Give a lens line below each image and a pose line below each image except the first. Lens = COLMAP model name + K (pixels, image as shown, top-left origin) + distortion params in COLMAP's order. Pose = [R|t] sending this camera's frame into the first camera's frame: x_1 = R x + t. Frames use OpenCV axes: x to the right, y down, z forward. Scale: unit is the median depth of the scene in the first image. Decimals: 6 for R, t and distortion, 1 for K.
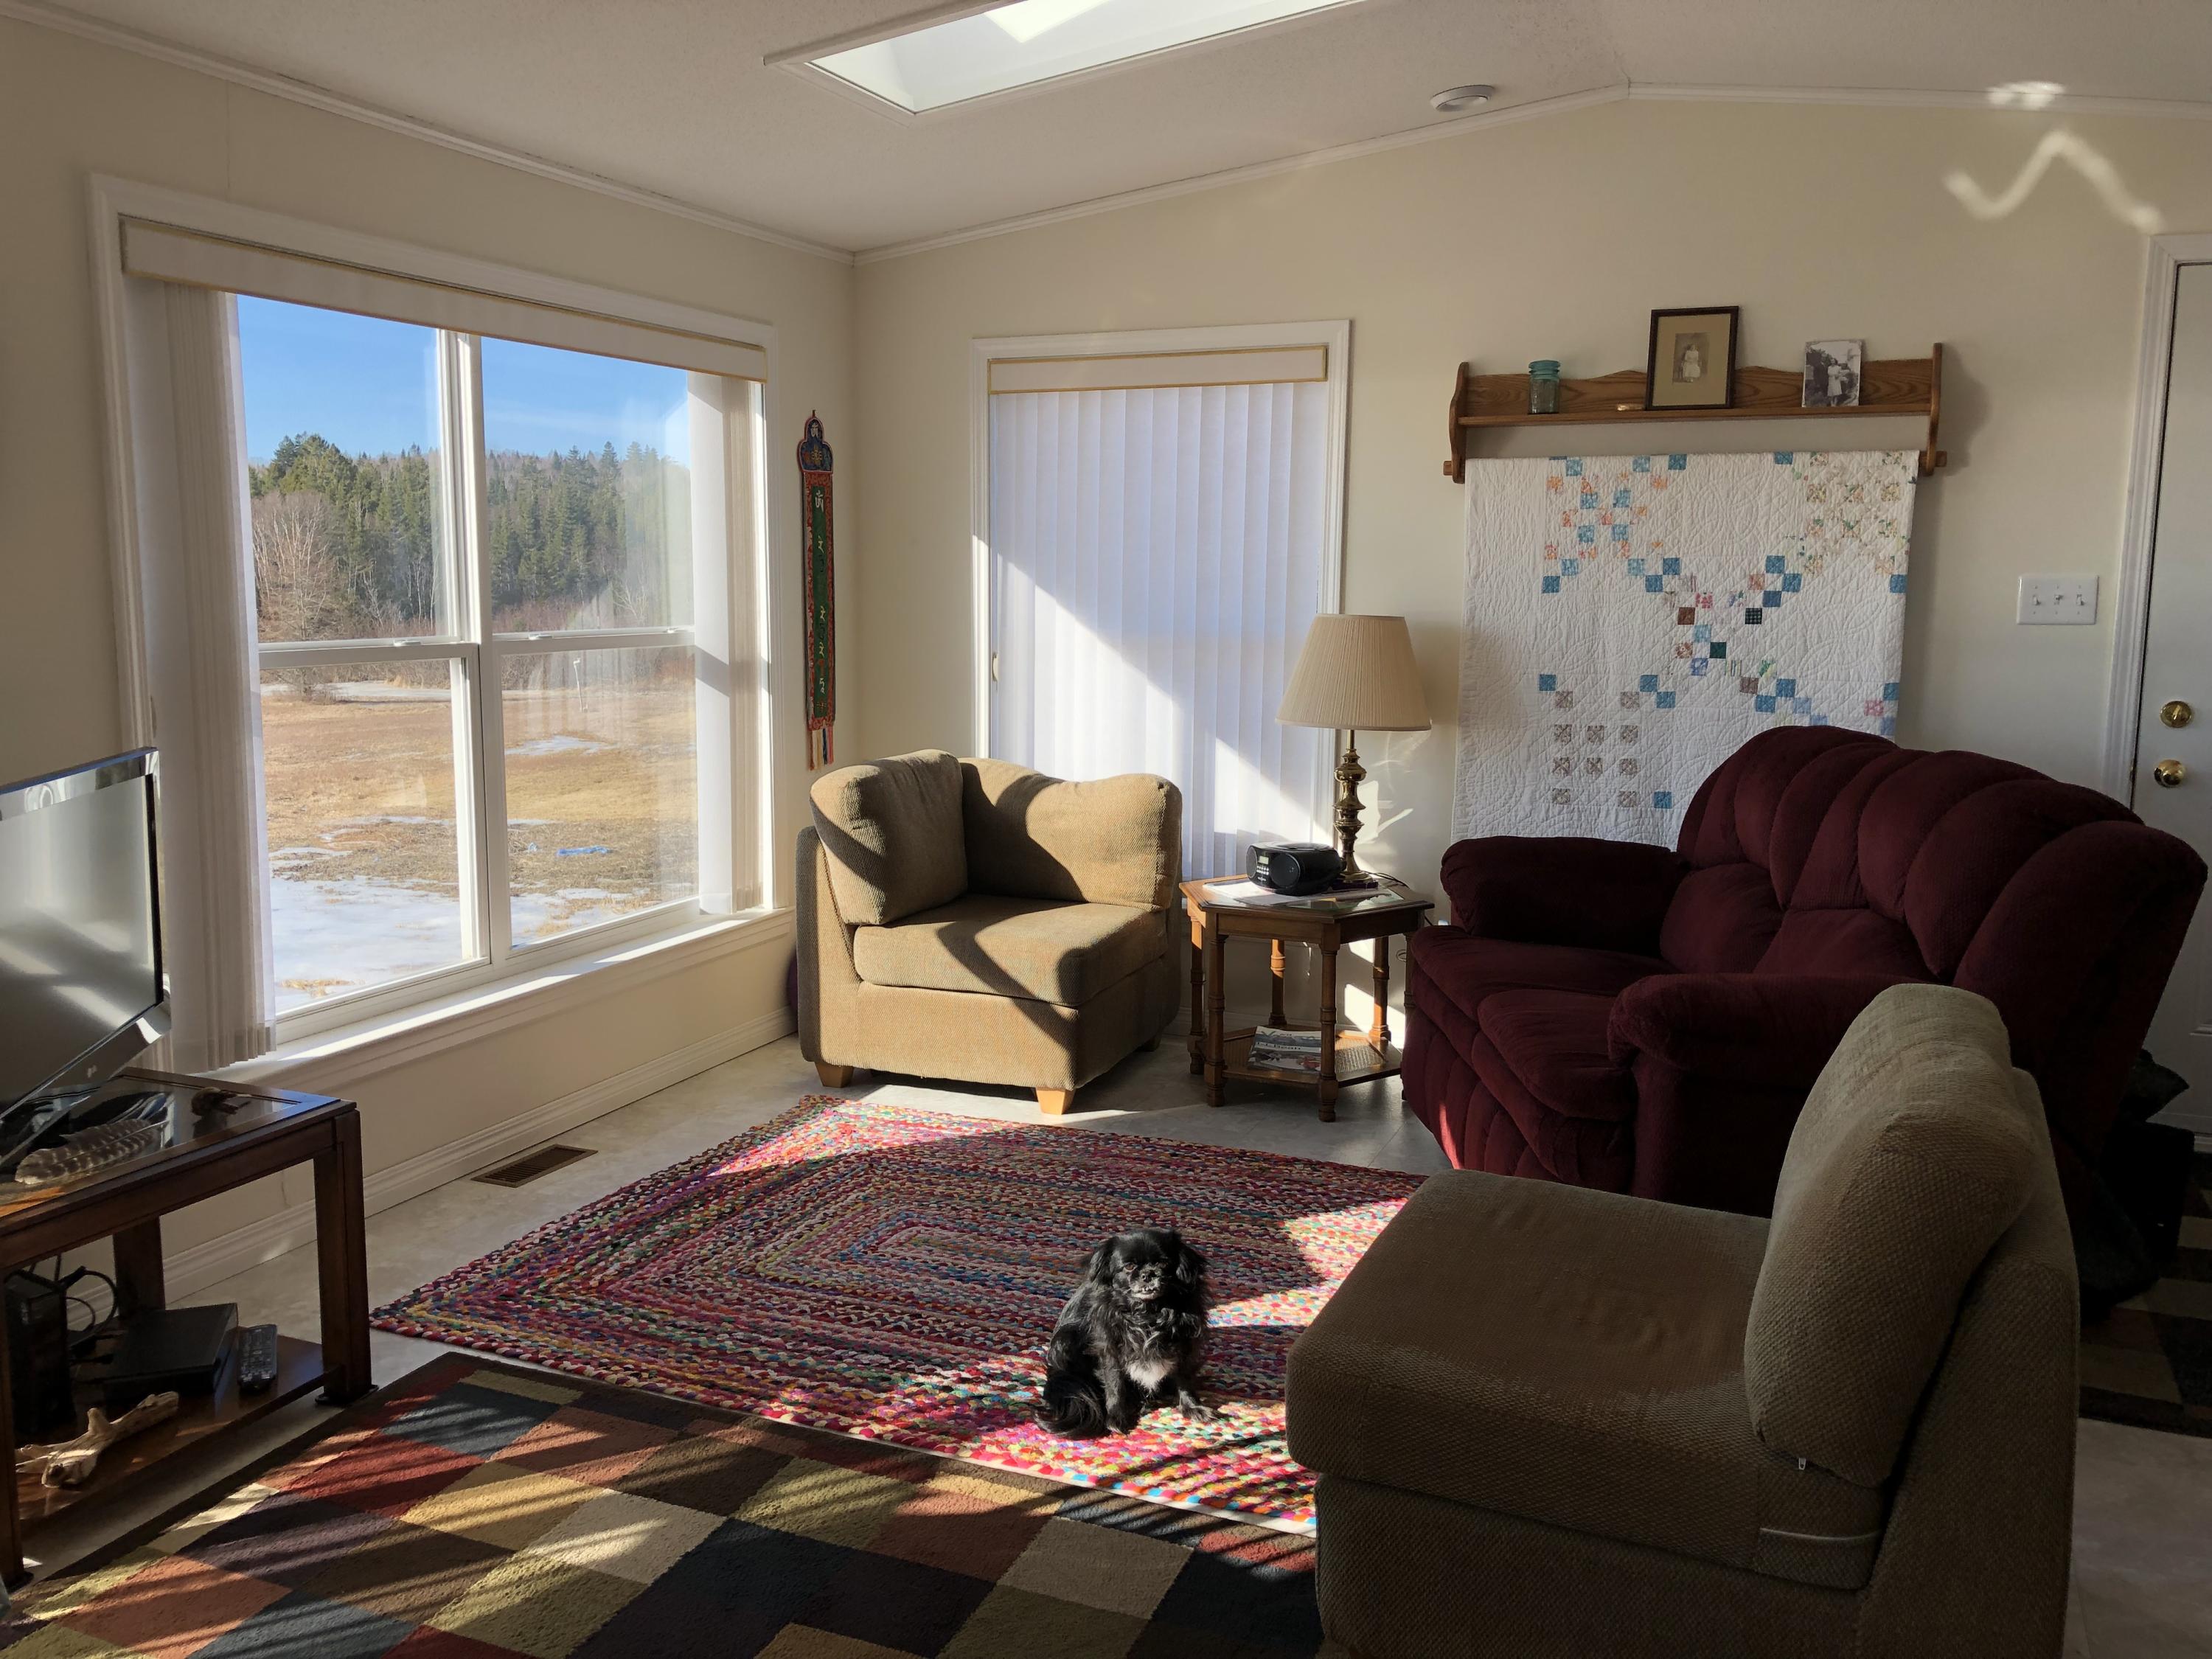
lens RADIAL K [[1839.5, 0, 1106.0], [0, 1839.5, 827.0], [0, 0, 1]] dist [0.002203, 0.001717]
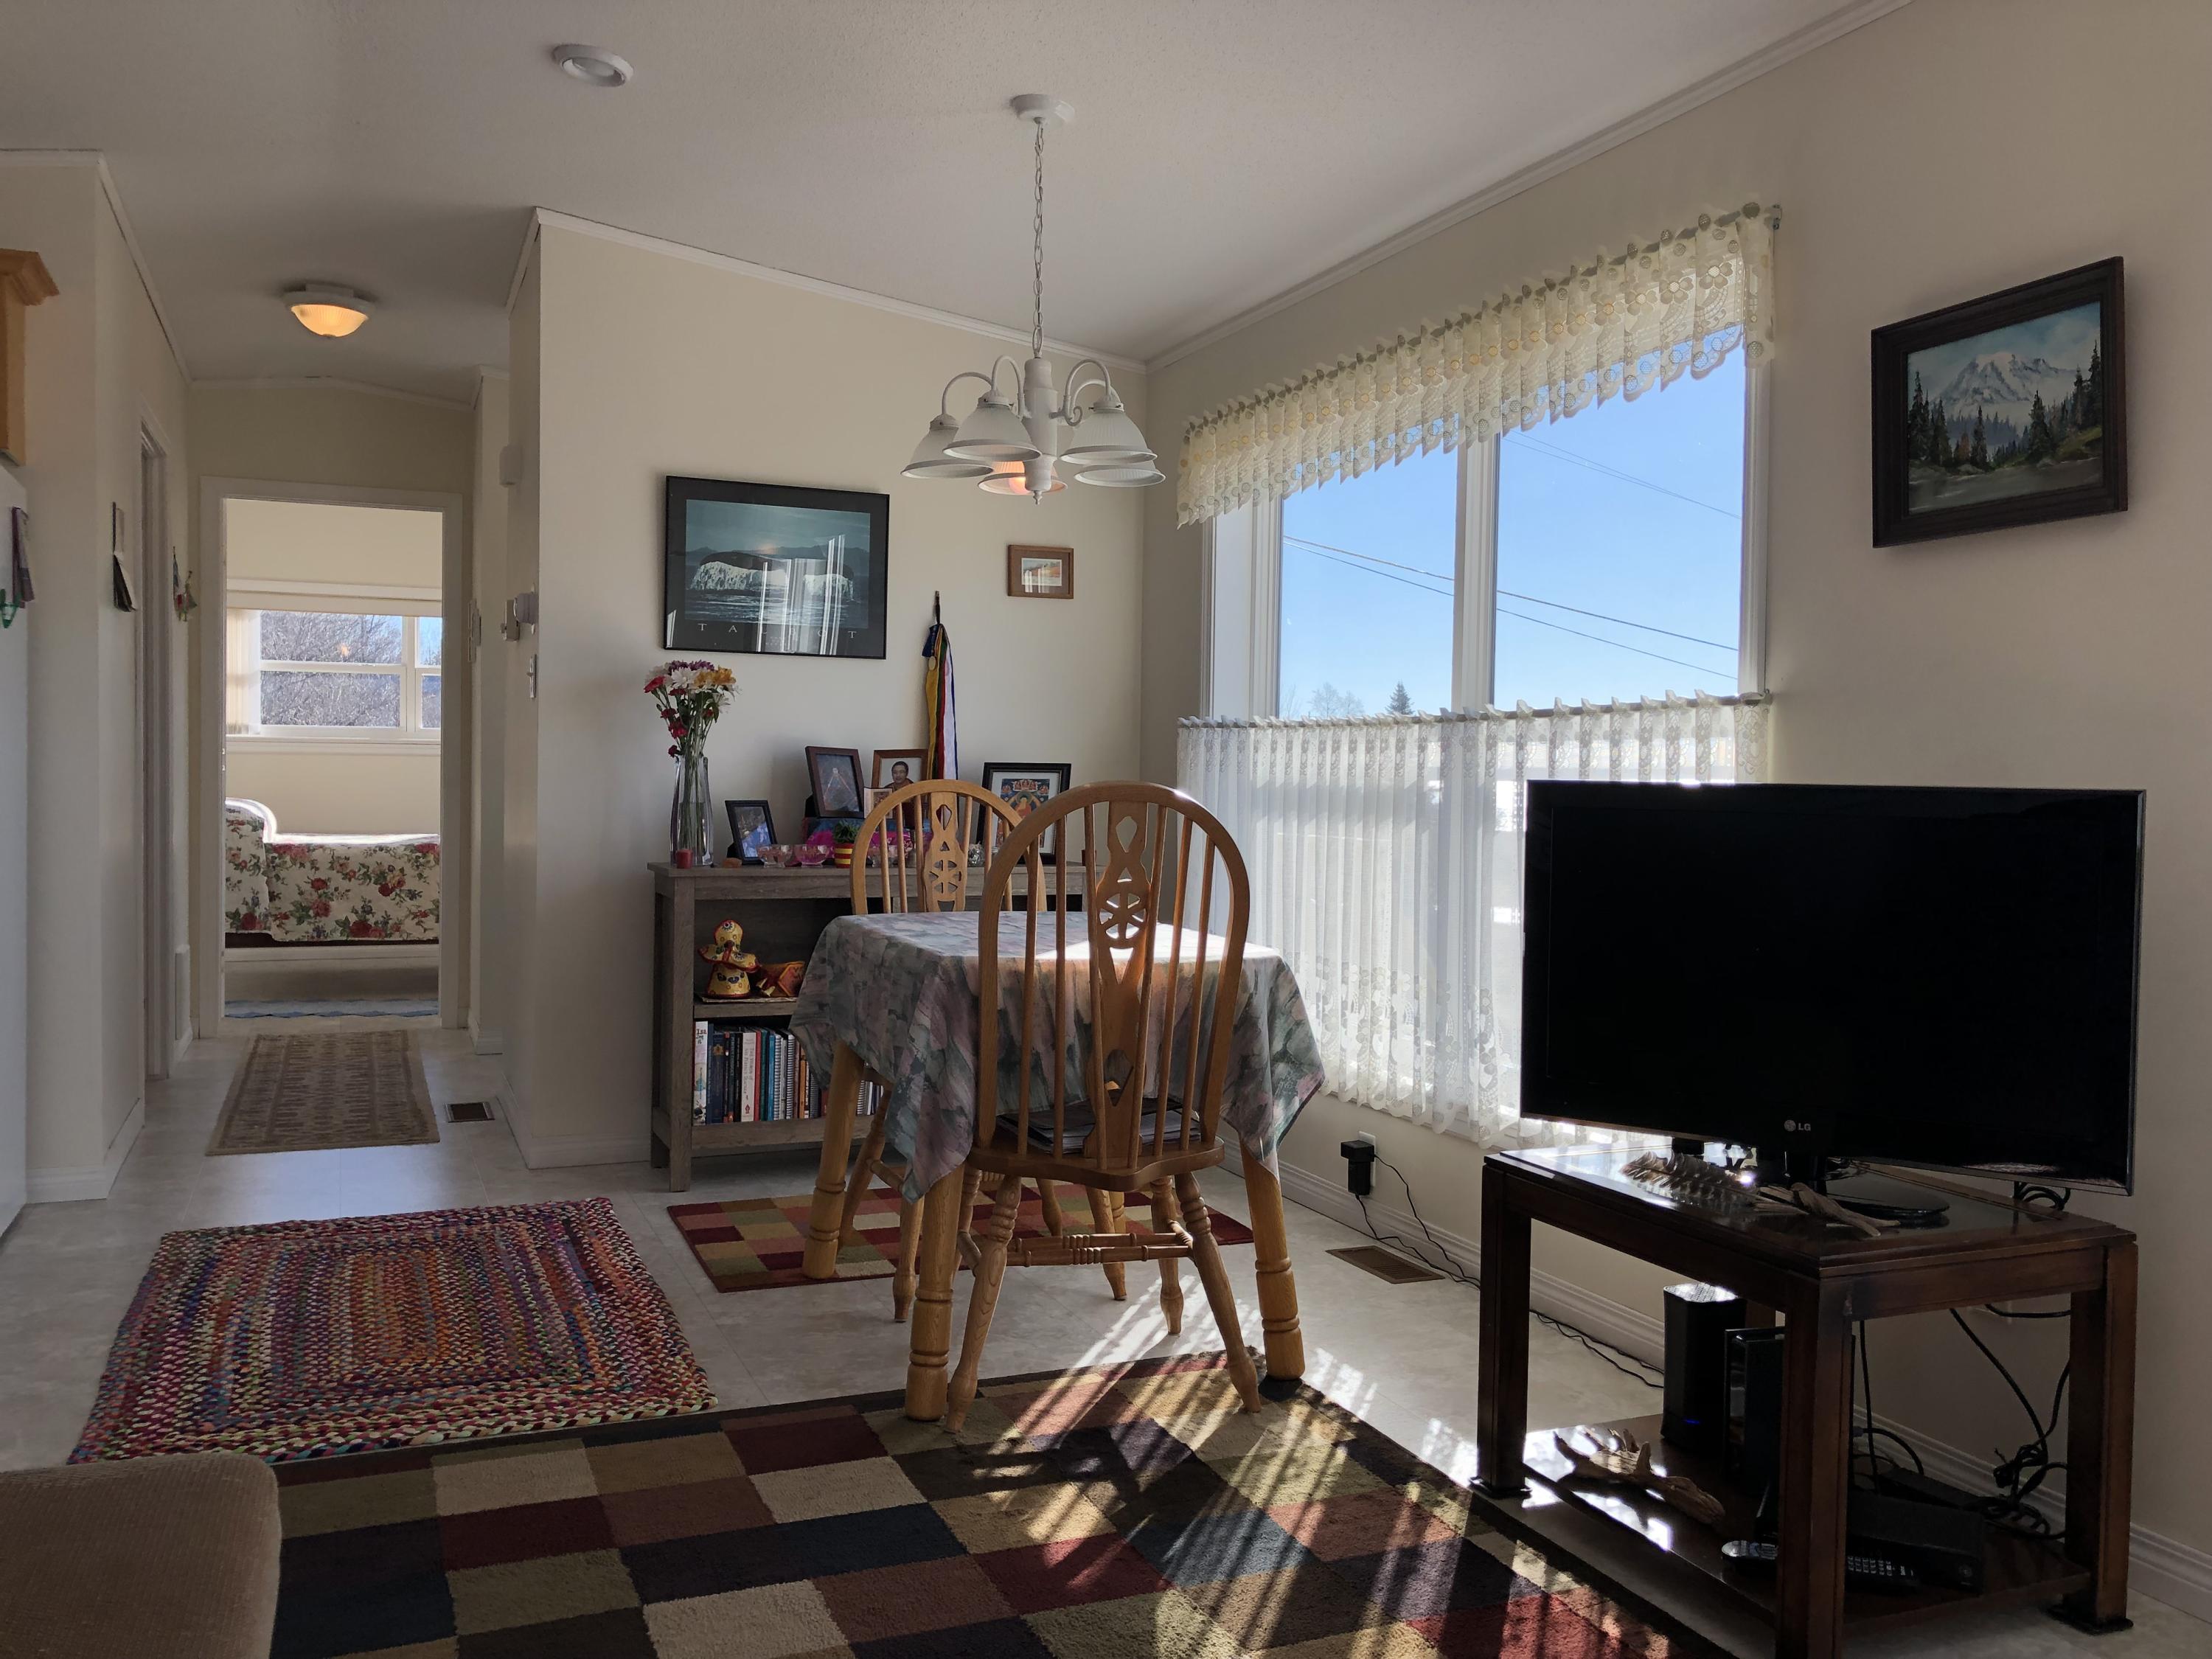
lens RADIAL K [[1839.5, 0, 1107.5], [0, 1839.5, 826.1], [0, 0, 1]] dist [0.002203, 0.001717]
pose [[-0.704786, 0.011006, -0.709334, 0.326948], [-0.115655, 0.984720, 0.130193, -0.093209], [0.699929, 0.173796, -0.692744, 1.423975]]
